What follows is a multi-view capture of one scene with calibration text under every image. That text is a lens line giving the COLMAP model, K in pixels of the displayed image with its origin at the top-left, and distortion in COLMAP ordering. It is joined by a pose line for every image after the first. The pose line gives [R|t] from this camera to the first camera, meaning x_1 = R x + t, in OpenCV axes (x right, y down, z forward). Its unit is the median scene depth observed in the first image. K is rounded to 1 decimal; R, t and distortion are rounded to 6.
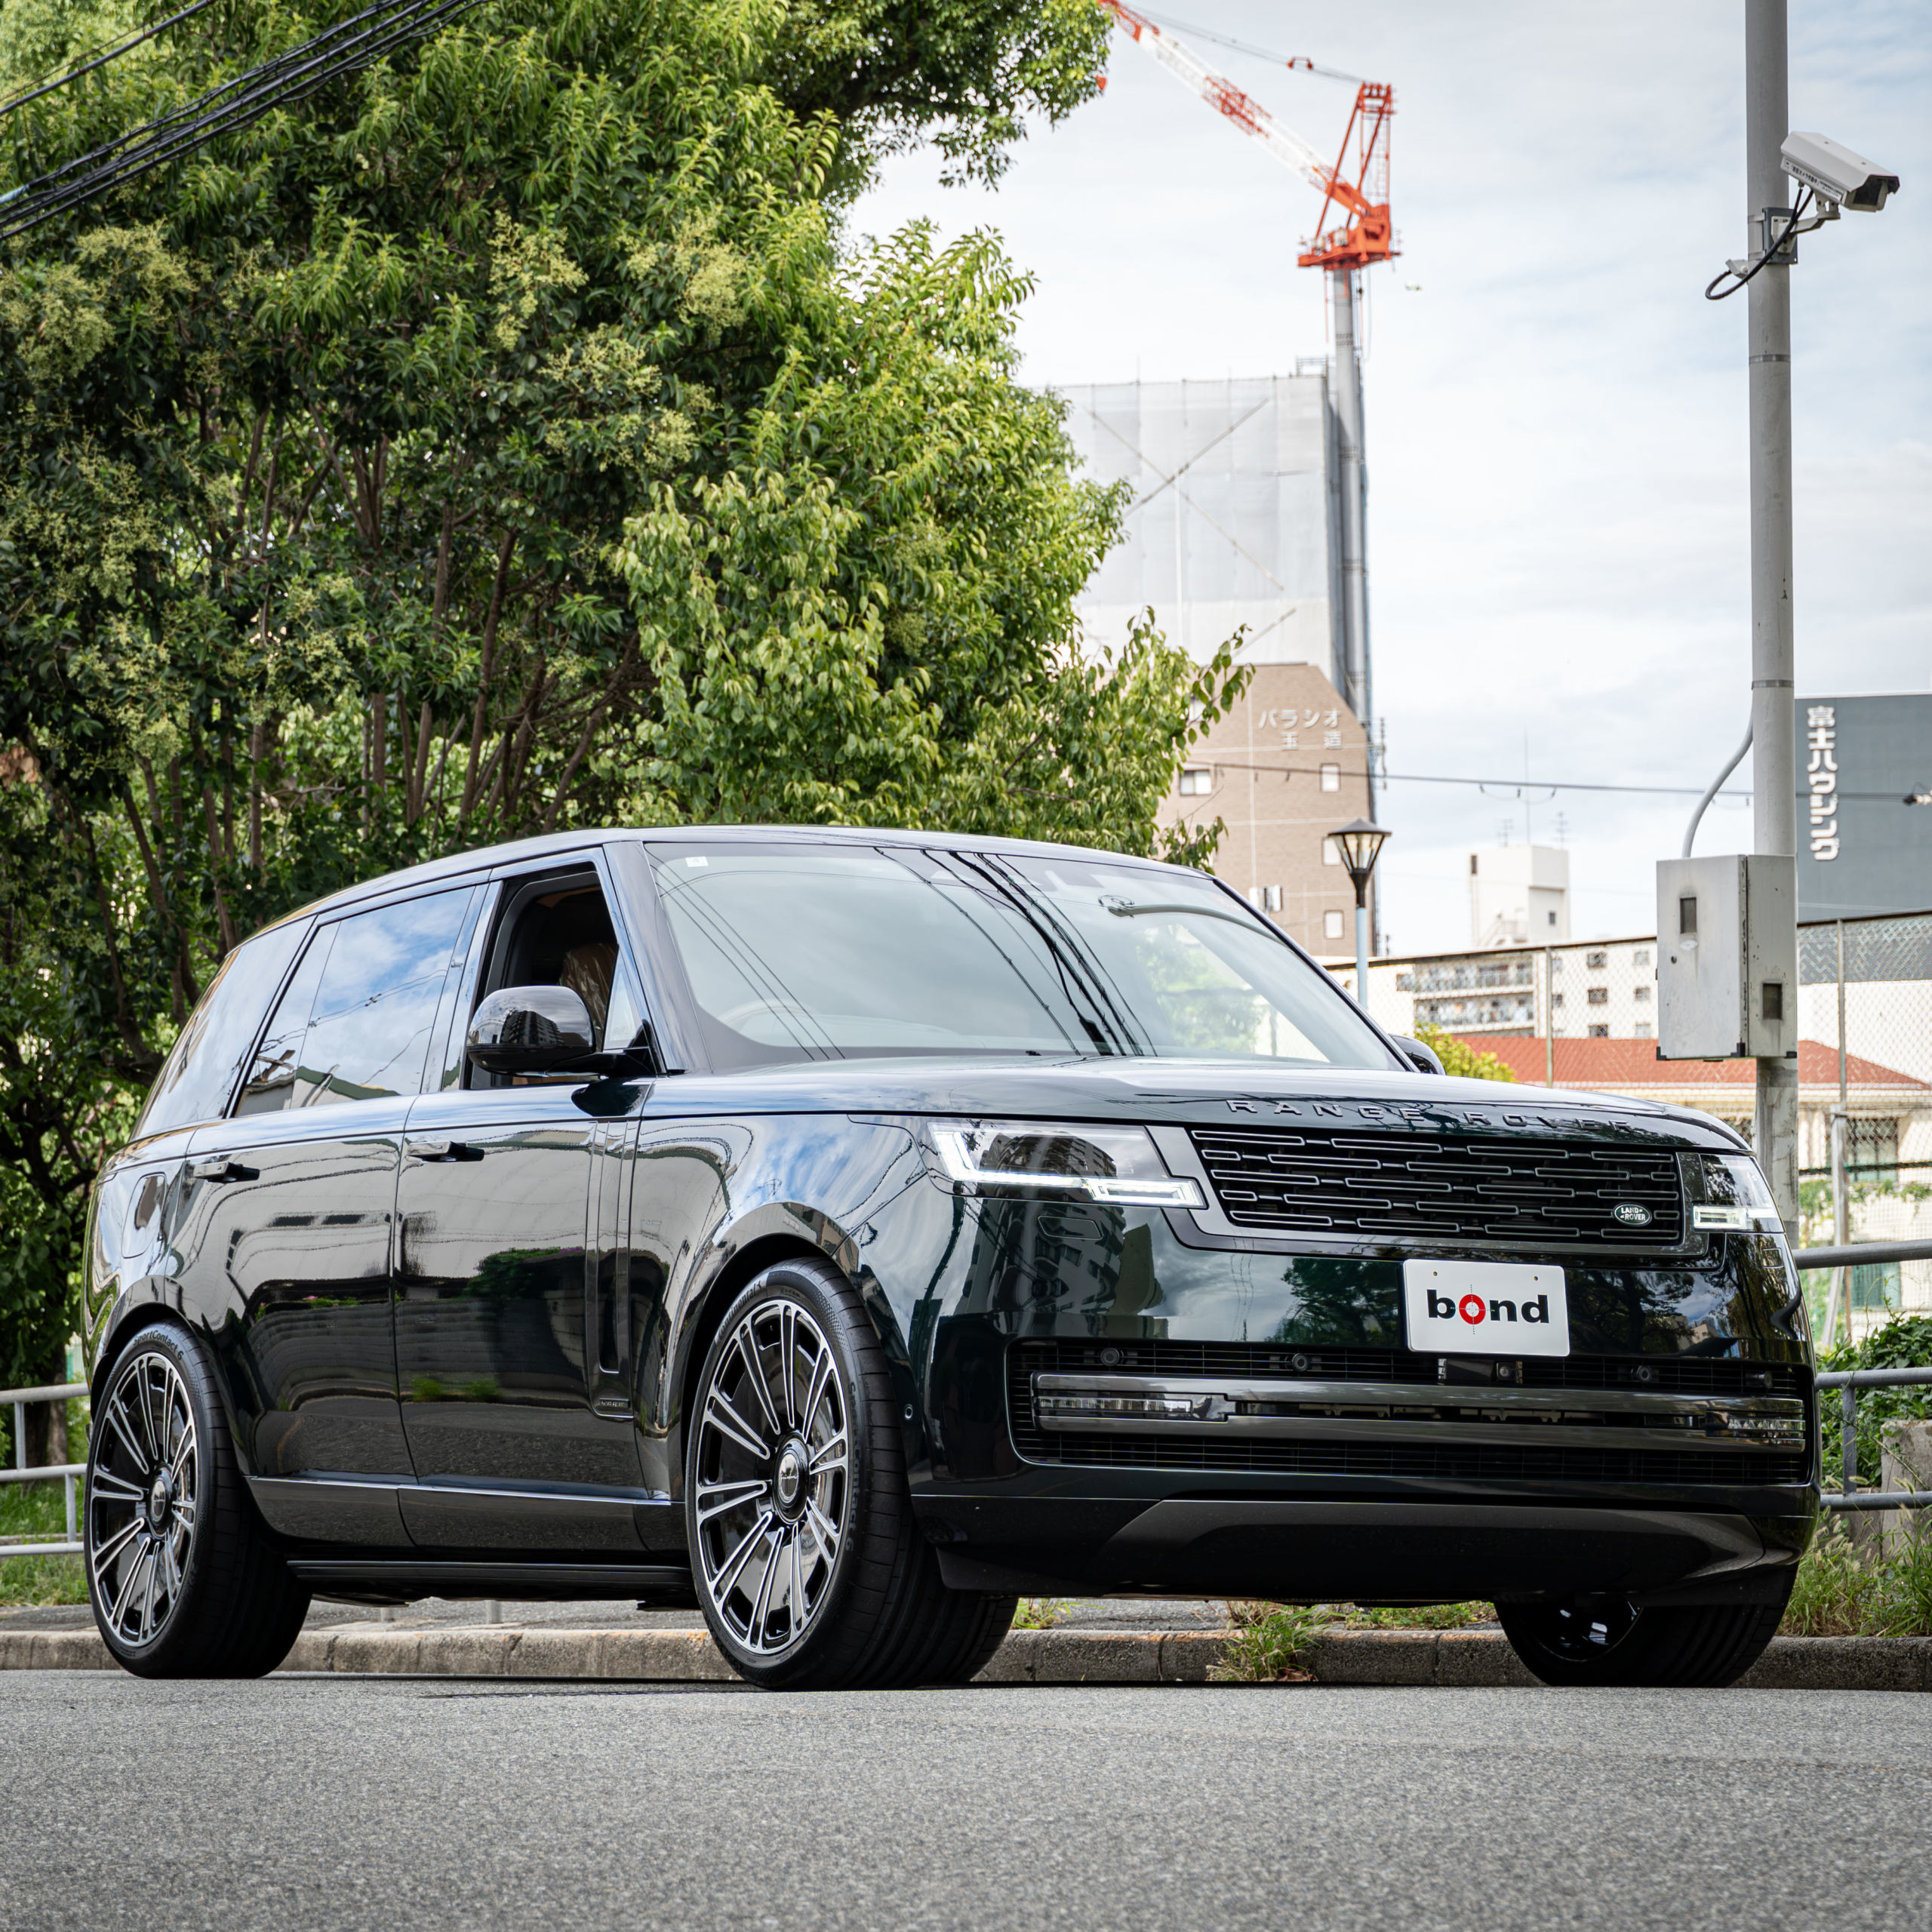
lens RADIAL K [[9772.2, 0, 966.0], [0, 9772.2, 966.0], [0, 0, 1]] dist [0.001999, -58.183168]
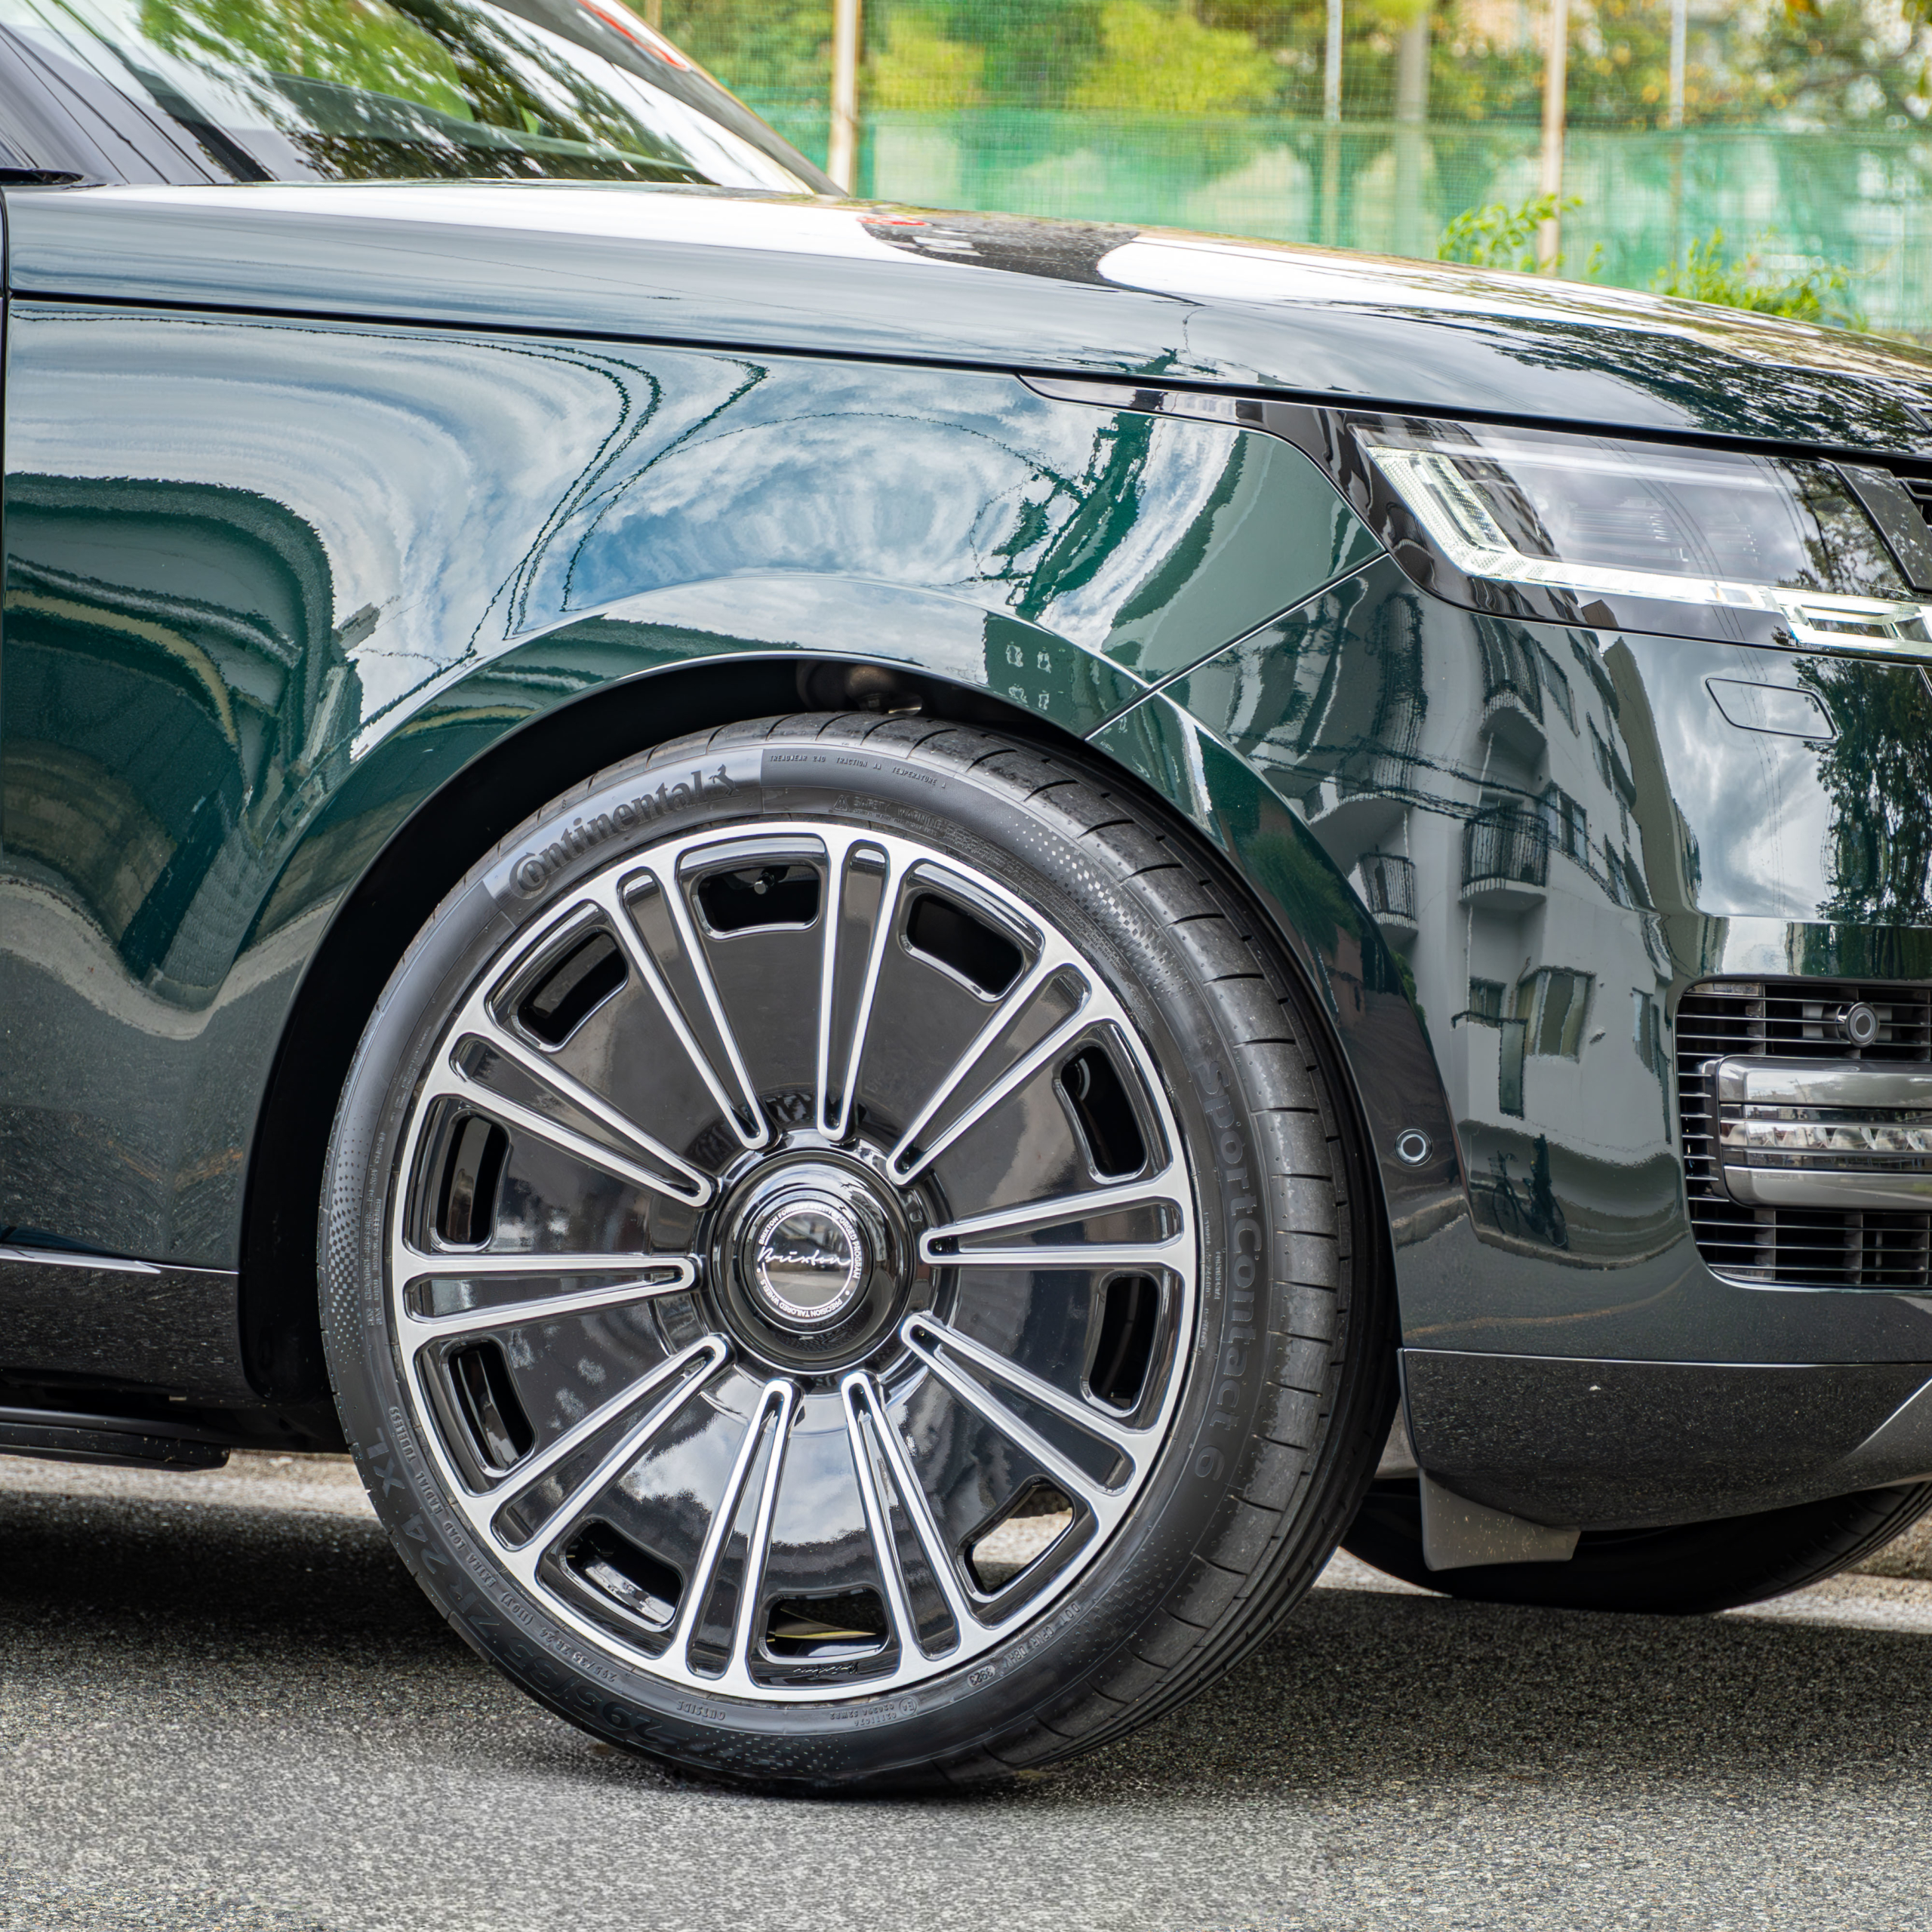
lens RADIAL K [[10664.4, 0, 966.0], [0, 10664.4, 966.0], [0, 0, 1]] dist [0.448844, -17.997356]
pose [[0.722942, 0.004350, 0.690895, -0.315497], [-0.091448, 0.991785, 0.089445, 0.000068], [-0.684830, -0.127844, 0.717401, 0.670801]]
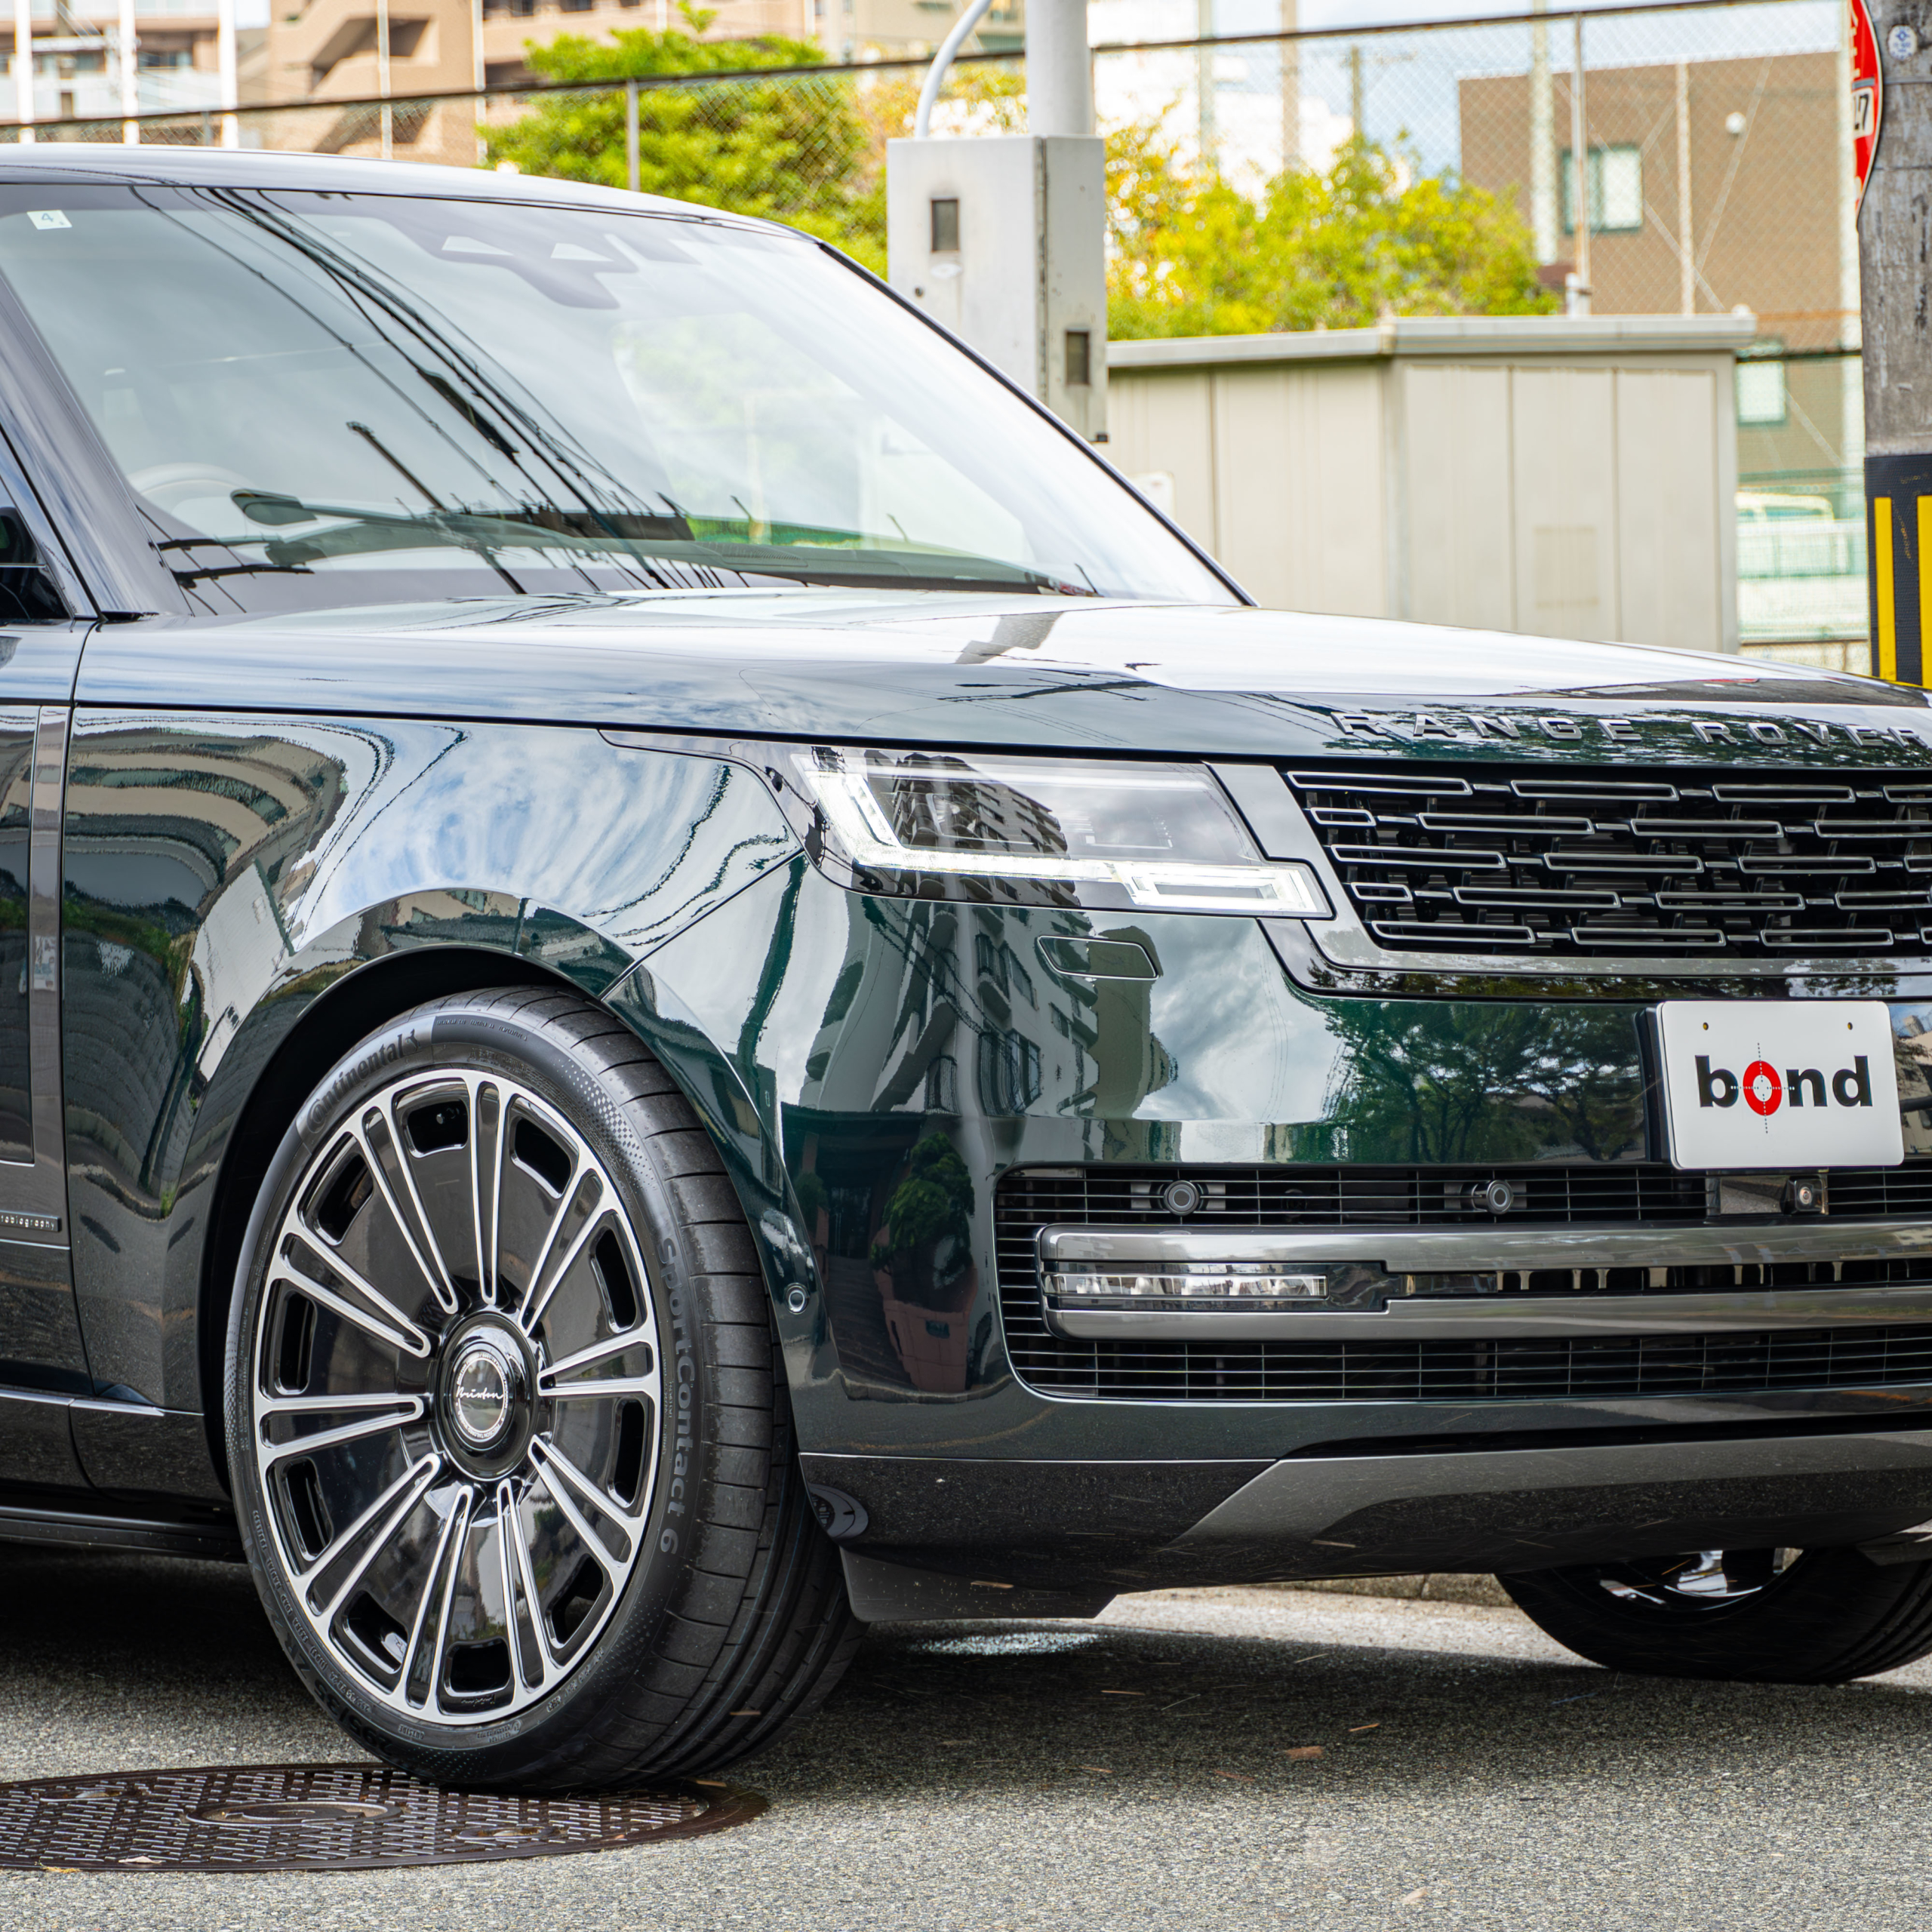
lens RADIAL K [[10174.0, 0, 966.0], [0, 10174.0, 966.0], [0, 0, 1]] dist [-0.052870, 22.092484]
pose [[0.965021, -0.012521, 0.261873, -0.138451], [-0.011193, 0.995980, 0.088870, -0.021815], [-0.261933, -0.088692, 0.961002, 0.444875]]
